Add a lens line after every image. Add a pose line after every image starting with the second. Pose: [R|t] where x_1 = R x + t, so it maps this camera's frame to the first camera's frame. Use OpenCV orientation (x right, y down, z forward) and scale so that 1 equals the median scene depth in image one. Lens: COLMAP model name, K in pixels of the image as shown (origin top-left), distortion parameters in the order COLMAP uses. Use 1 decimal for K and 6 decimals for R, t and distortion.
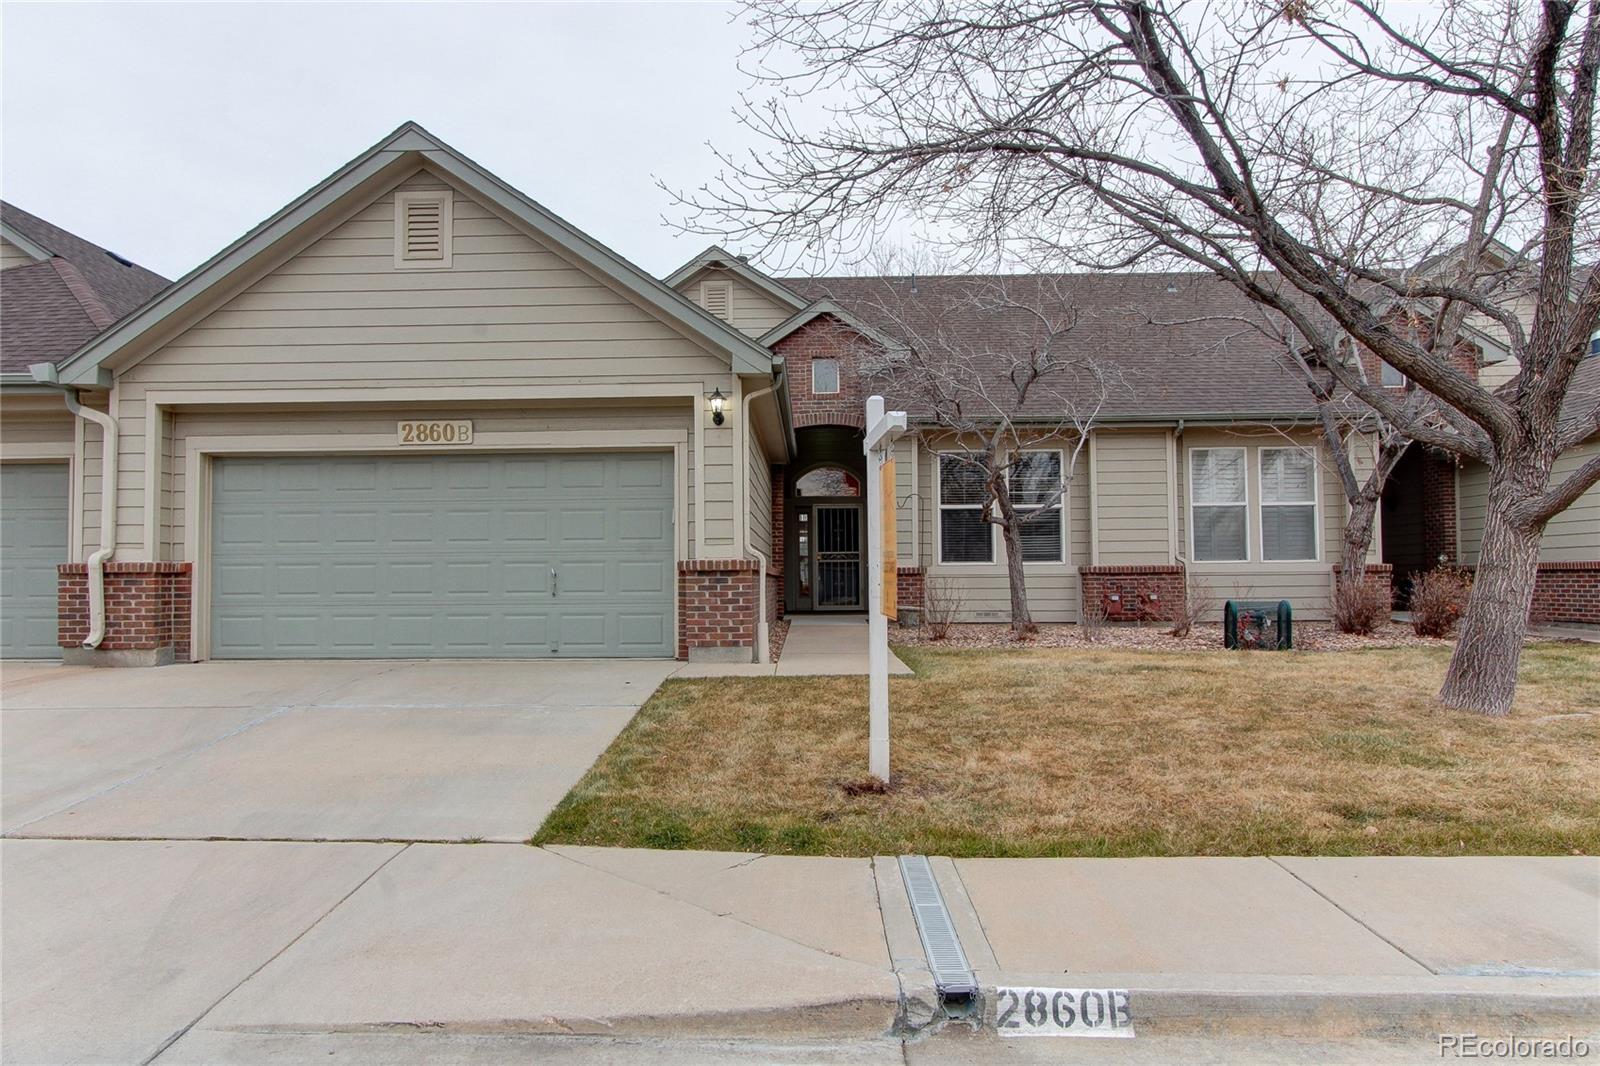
lens RADIAL K [[1024.4, 0, 803.9], [0, 1024.4, 540.1], [0, 0, 1]] dist [-0.005678, 0.001872]
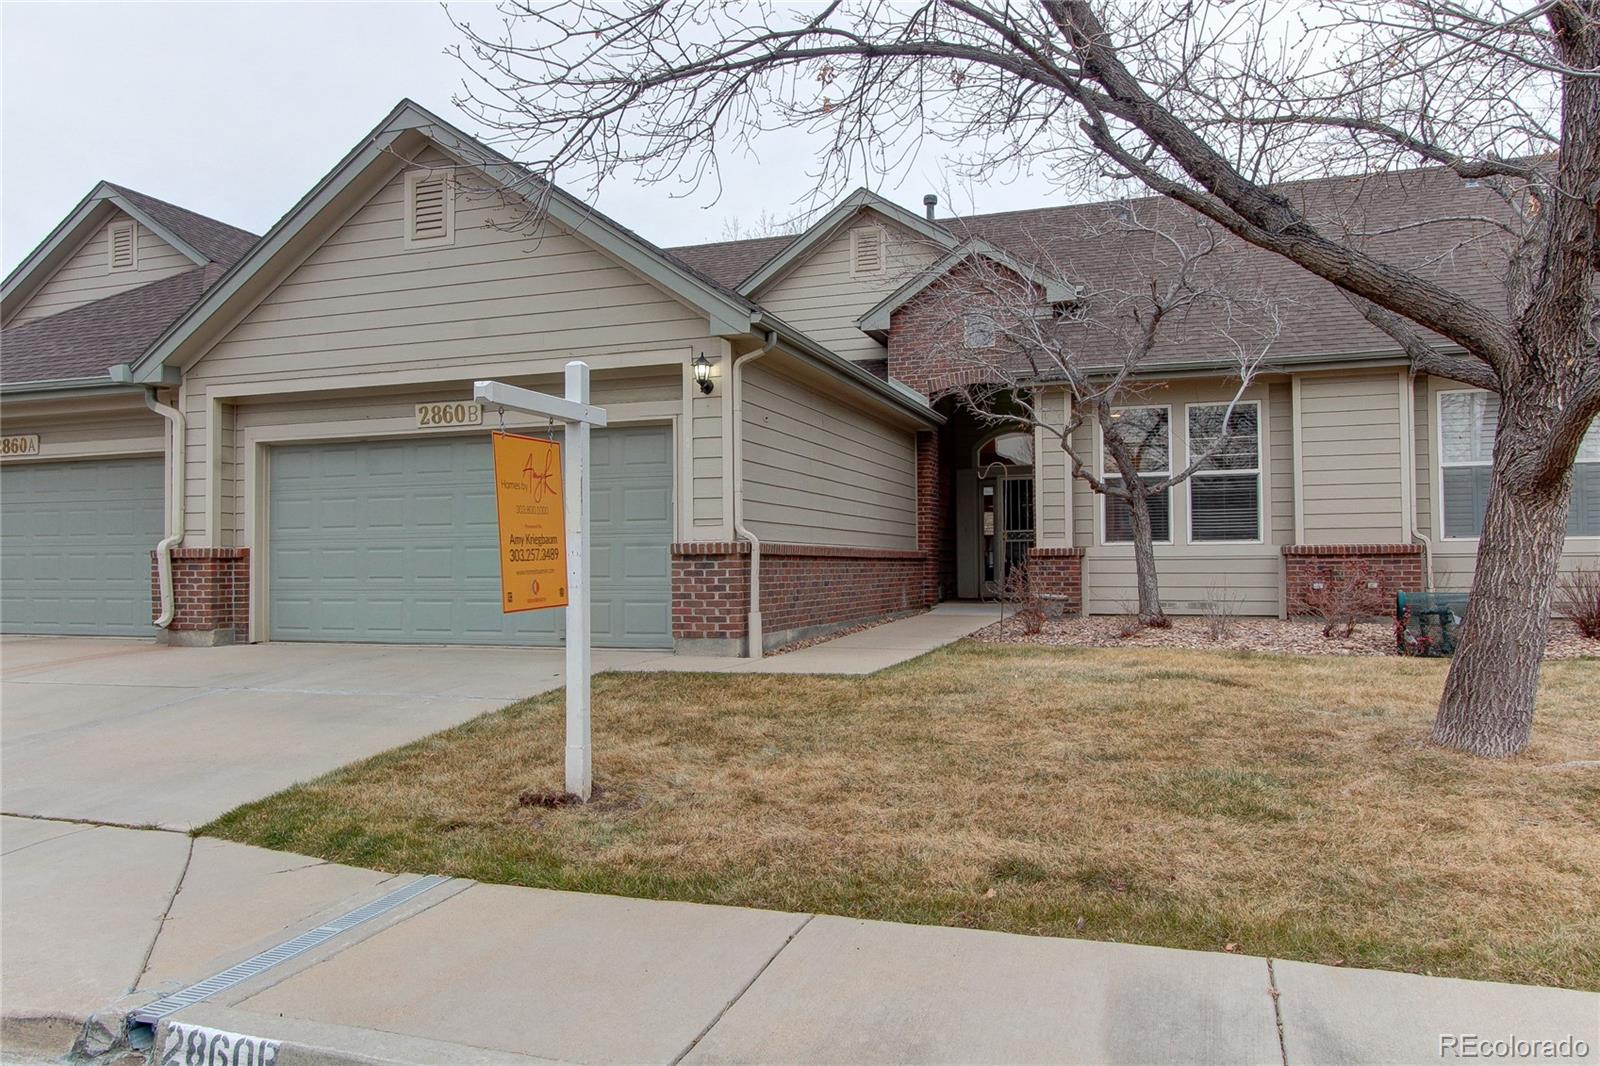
lens RADIAL K [[1140.9, 0, 795.9], [0, 1140.9, 532.3], [0, 0, 1]] dist [-0.005728, 0.011419]
pose [[0.953822, -0.008590, -0.300251, 0.291611], [0.012686, 0.999851, 0.011694, -0.000599], [0.300105, -0.014963, 0.953789, 0.058863]]
